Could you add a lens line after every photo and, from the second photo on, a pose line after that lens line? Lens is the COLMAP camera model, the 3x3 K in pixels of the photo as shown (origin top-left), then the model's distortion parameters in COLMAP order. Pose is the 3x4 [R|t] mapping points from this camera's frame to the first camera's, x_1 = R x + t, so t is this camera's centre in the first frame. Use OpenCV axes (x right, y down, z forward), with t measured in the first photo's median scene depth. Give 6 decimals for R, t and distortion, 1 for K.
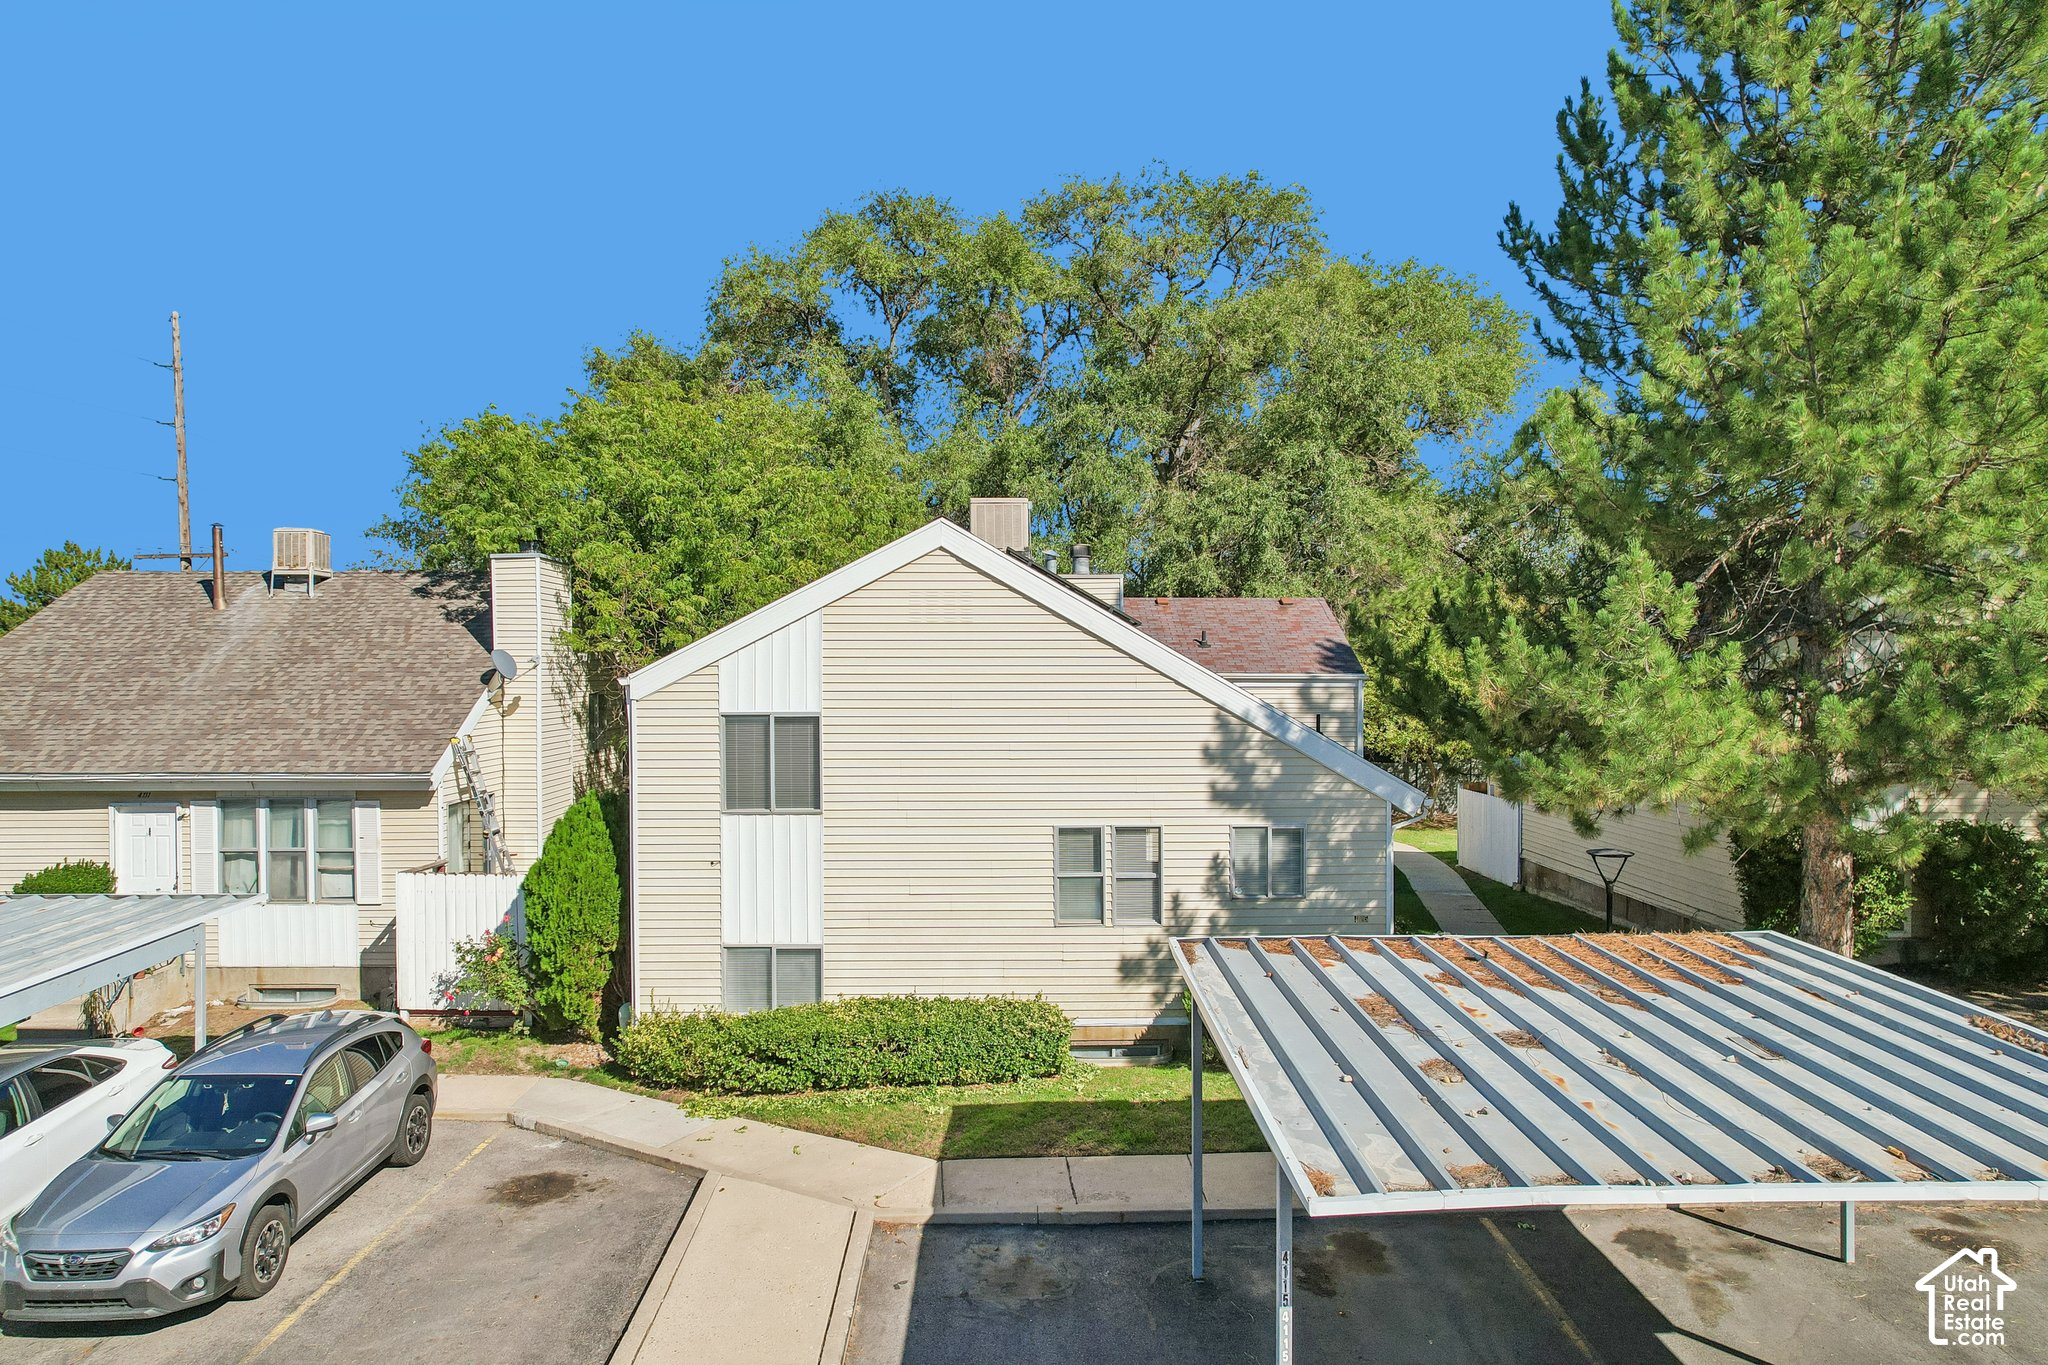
lens RADIAL K [[1315.1, 0, 1021.6], [0, 1315.1, 696.1], [0, 0, 1]] dist [-0.059950, 0.034426]
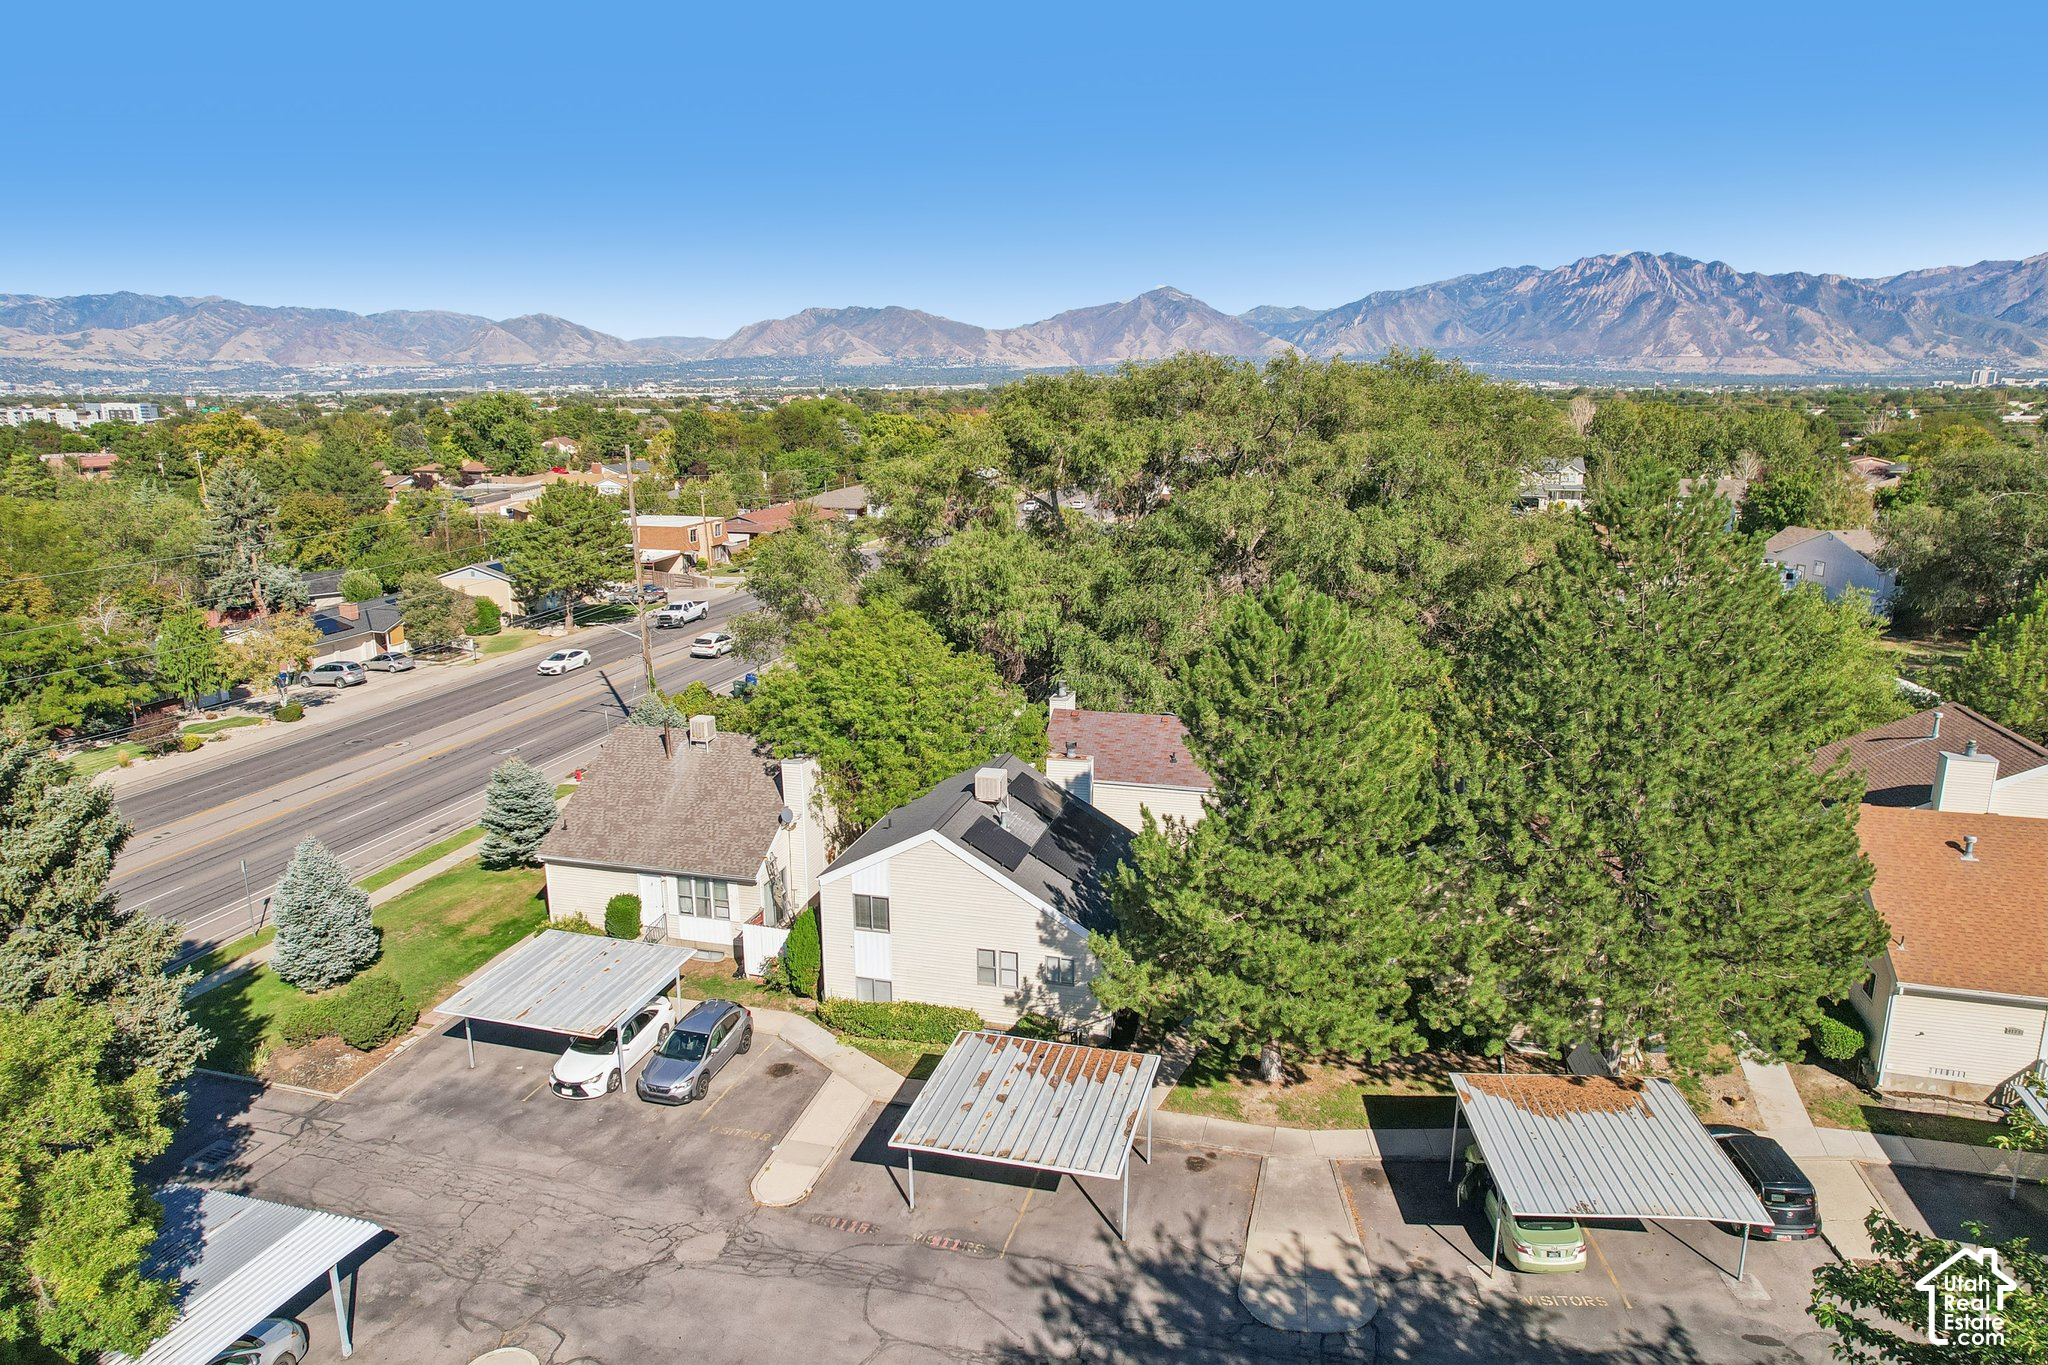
lens RADIAL K [[1315.1, 0, 1002.0], [0, 1315.1, 673.8], [0, 0, 1]] dist [-0.059950, 0.034426]
pose [[0.957917, 0.057575, -0.281213, 0.740291], [-0.001446, 0.980634, 0.195846, -0.898723], [0.287043, -0.187198, 0.939448, -1.243056]]
